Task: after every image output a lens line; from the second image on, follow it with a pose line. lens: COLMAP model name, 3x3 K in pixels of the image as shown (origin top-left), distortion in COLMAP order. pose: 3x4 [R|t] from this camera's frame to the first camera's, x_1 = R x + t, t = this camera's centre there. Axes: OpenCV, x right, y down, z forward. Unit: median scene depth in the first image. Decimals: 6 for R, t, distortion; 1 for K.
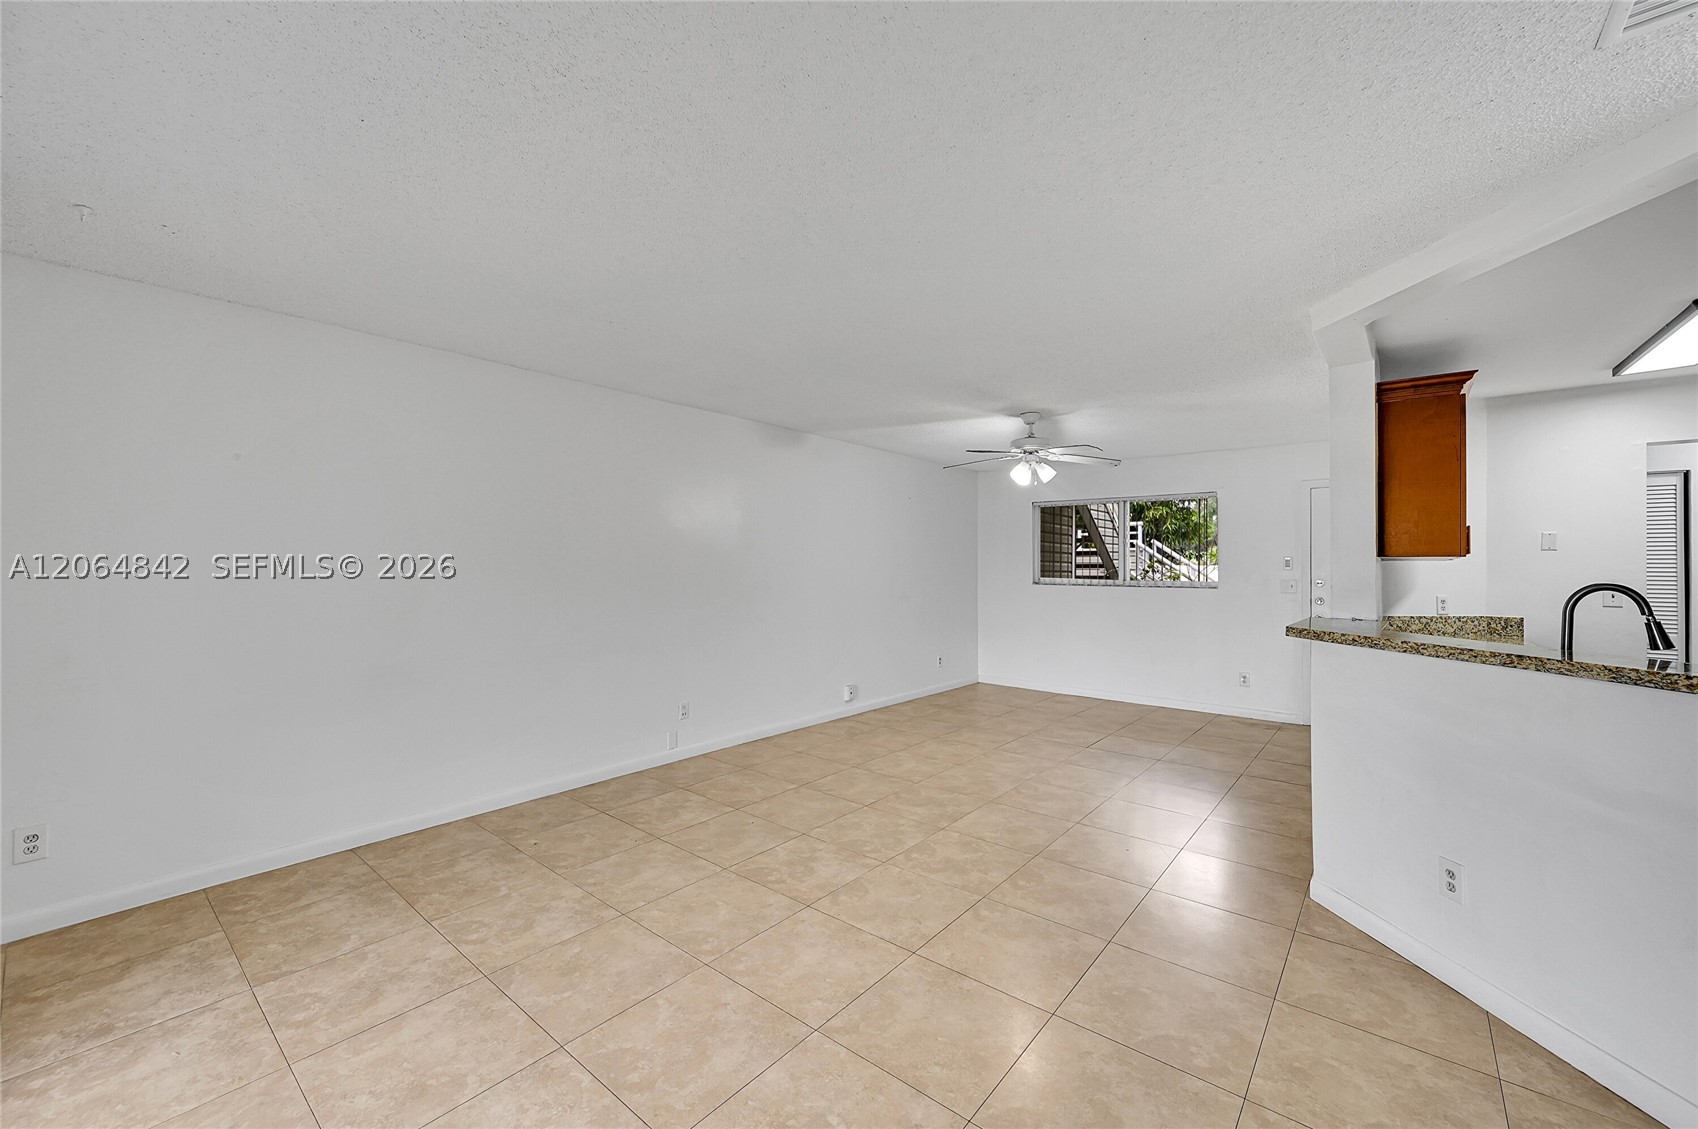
lens RADIAL K [[672.0, 0, 851.9], [0, 672.0, 559.2], [0, 0, 1]] dist [-0.000559, 0.000520]
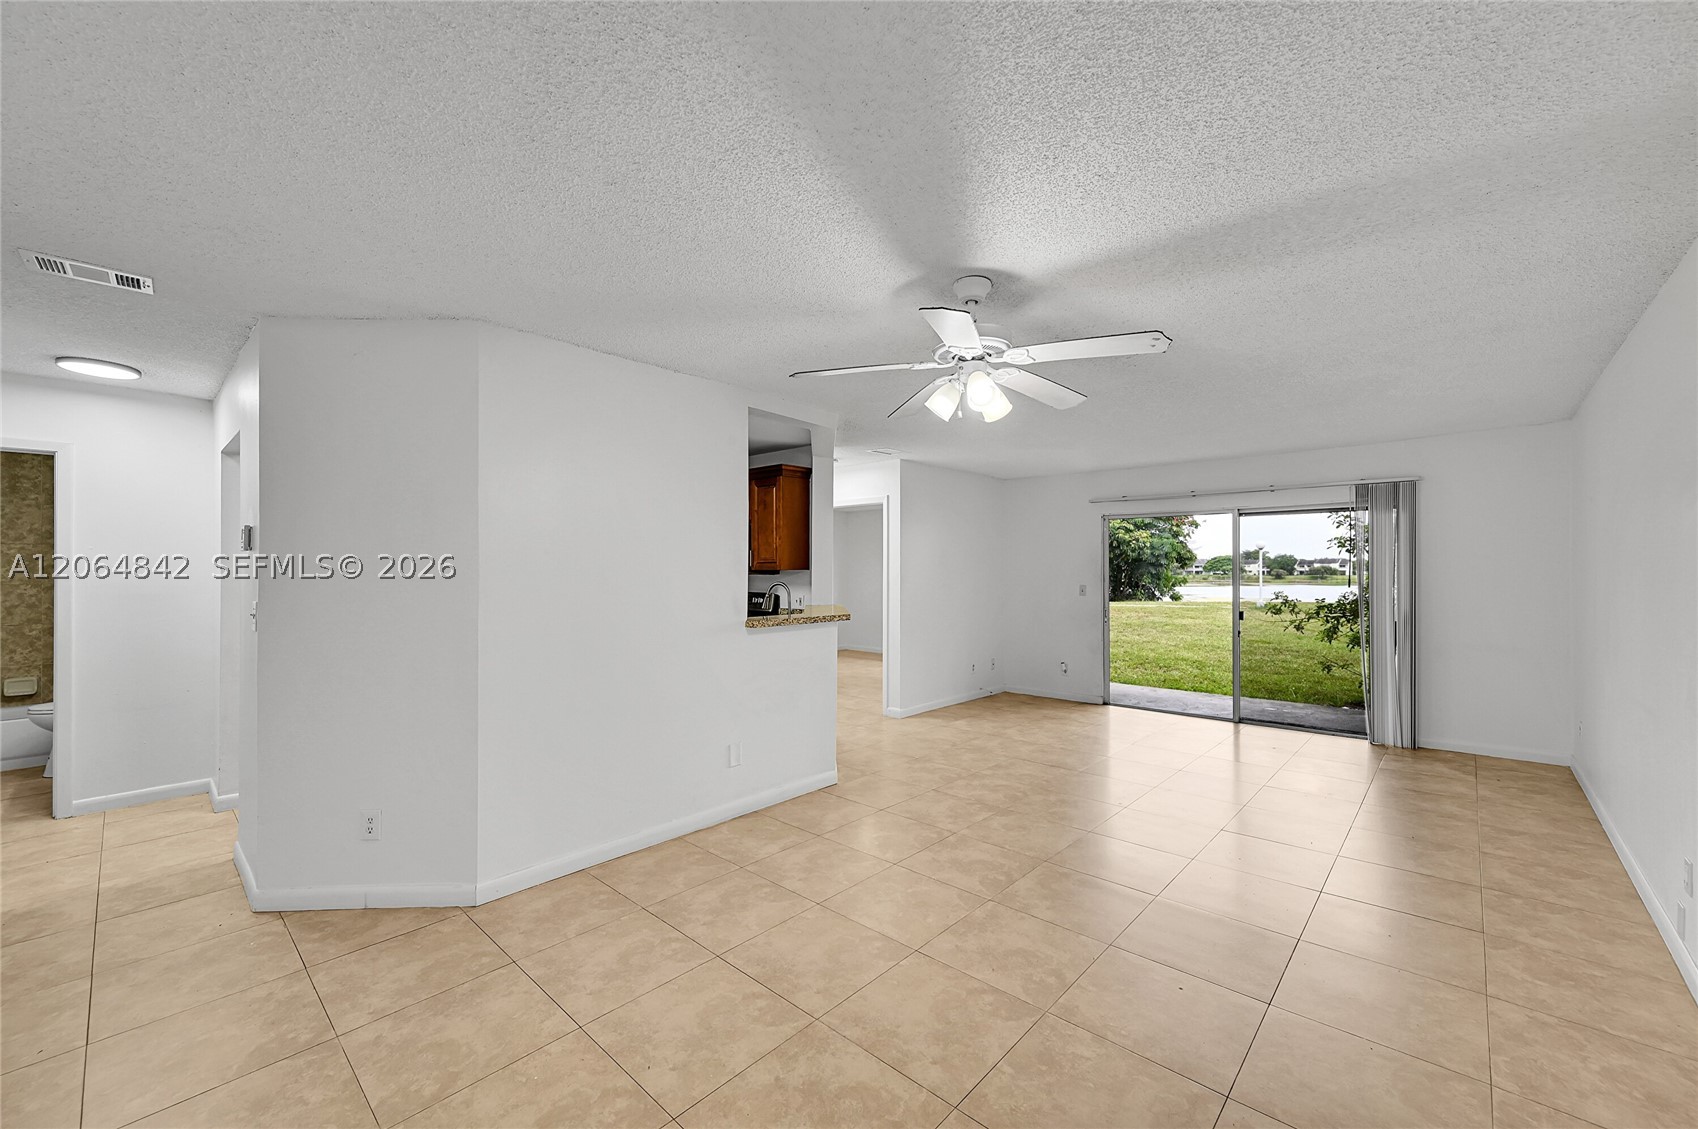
lens RADIAL K [[672.0, 0, 855.1], [0, 672.0, 564.6], [0, 0, 1]] dist [-0.000559, 0.000520]
pose [[-0.998942, -0.000805, 0.045992, 0.380082], [-0.001811, 0.999759, -0.021856, 0.012920], [-0.045963, -0.021916, -0.998703, 1.744492]]
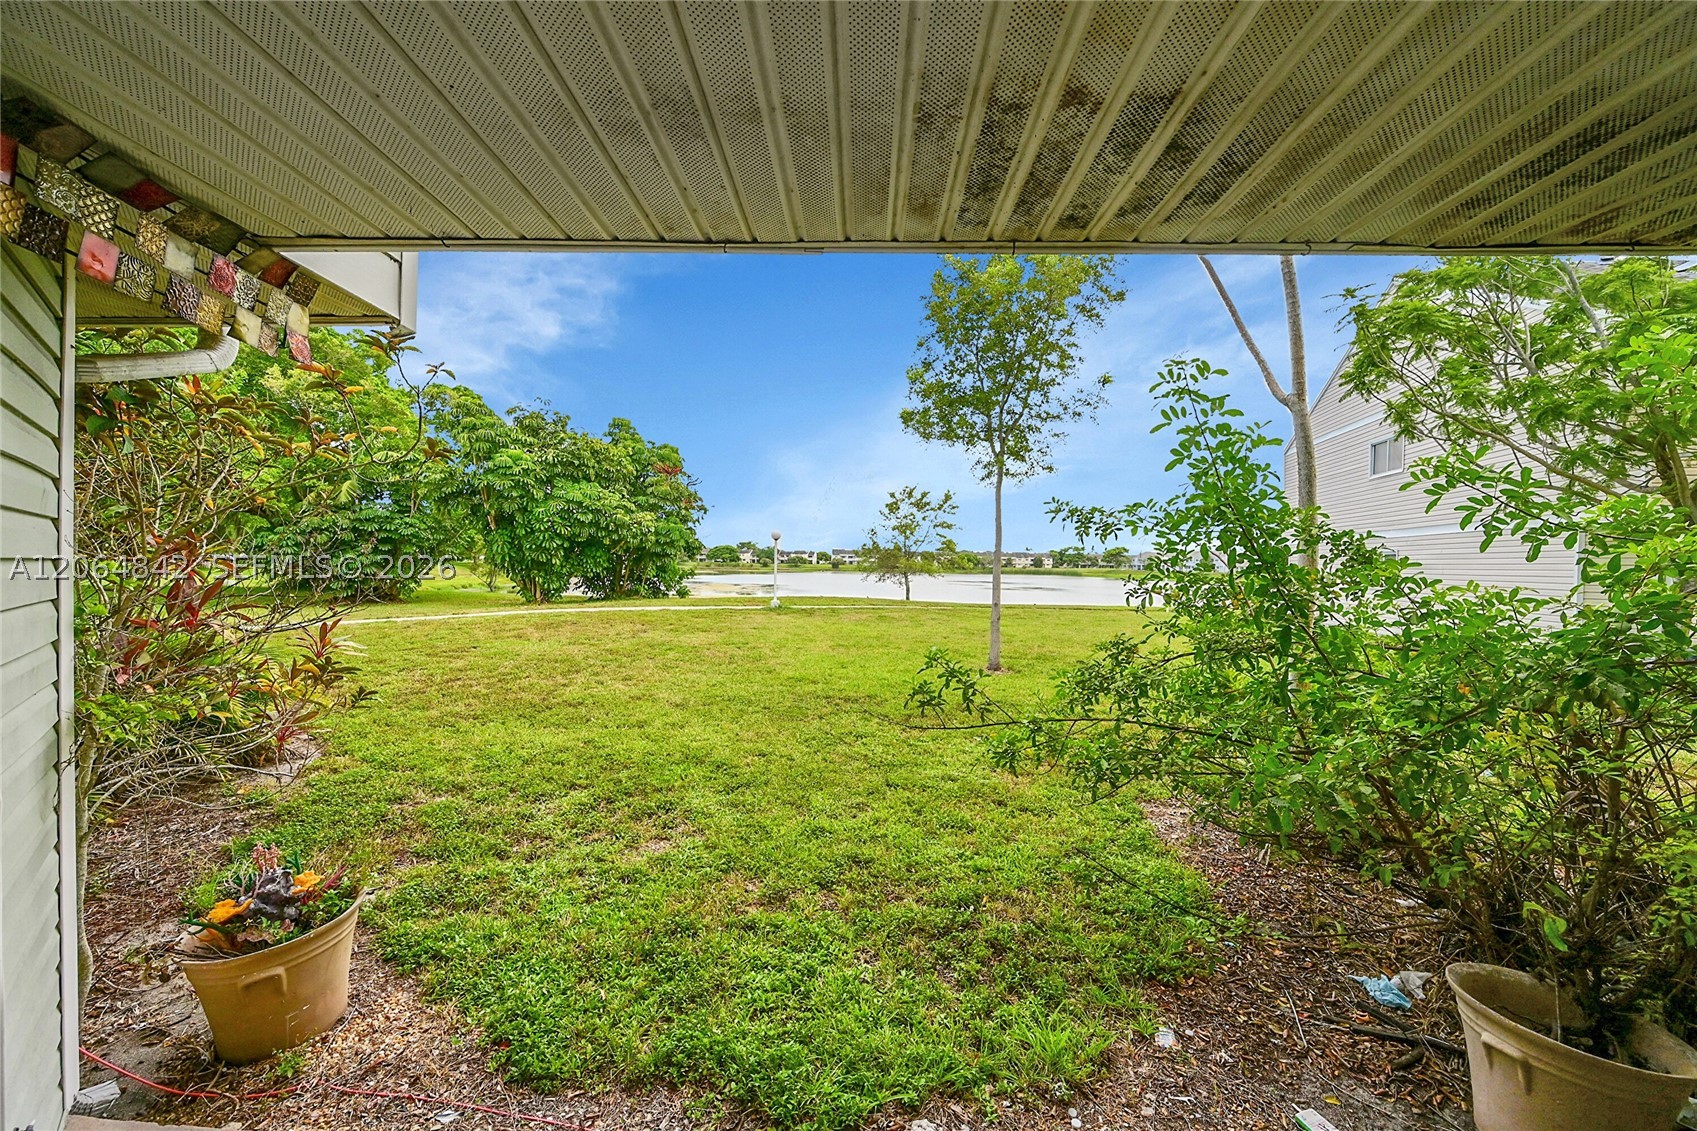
lens RADIAL K [[668.2, 0, 847.8], [0, 668.2, 574.7], [0, 0, 1]] dist [0.000978, 0.000197]
pose [[-0.801191, -0.003113, -0.598400, -0.323781], [-0.011323, 0.999886, 0.009958, -0.052649], [0.598301, 0.014754, -0.801135, 0.060509]]
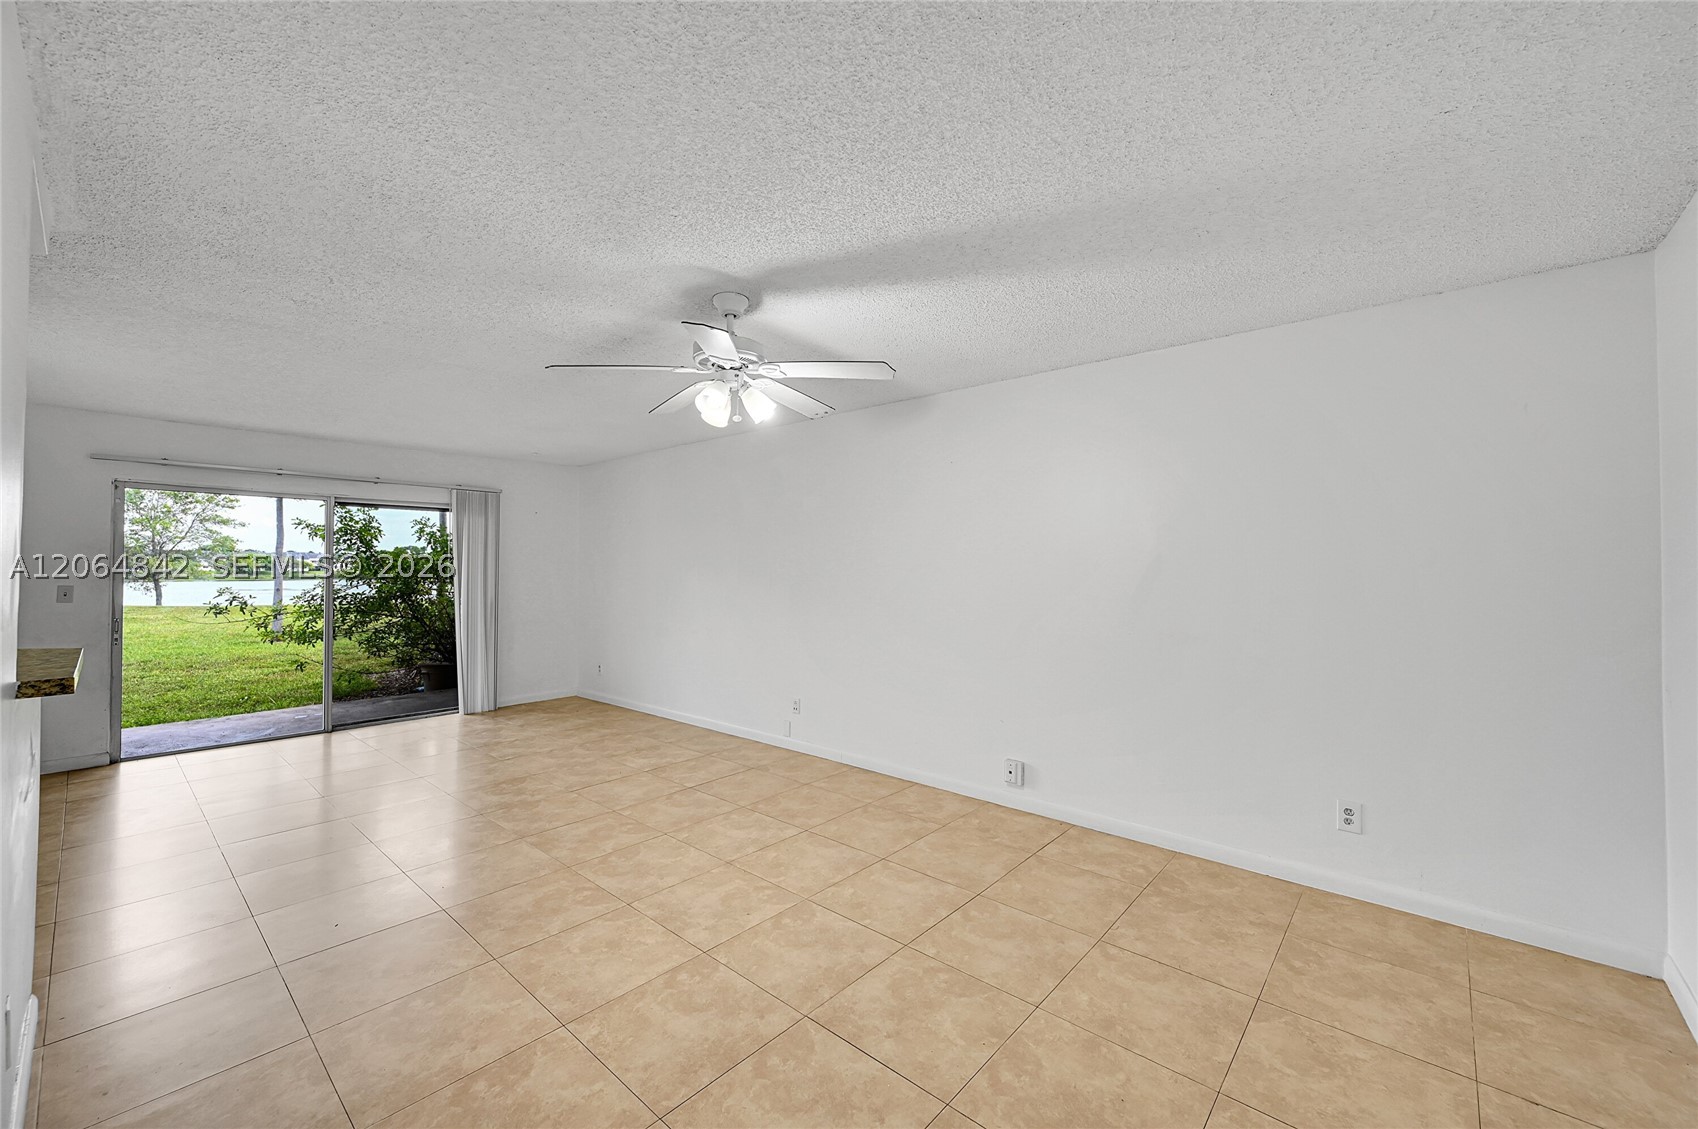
lens RADIAL K [[672.0, 0, 846.3], [0, 672.0, 567.0], [0, 0, 1]] dist [-0.000559, 0.000520]
pose [[-0.031370, -0.002772, -0.999504, 0.934349], [0.009765, 0.999948, -0.003079, 0.011392], [0.999460, -0.009857, -0.031341, 1.280707]]
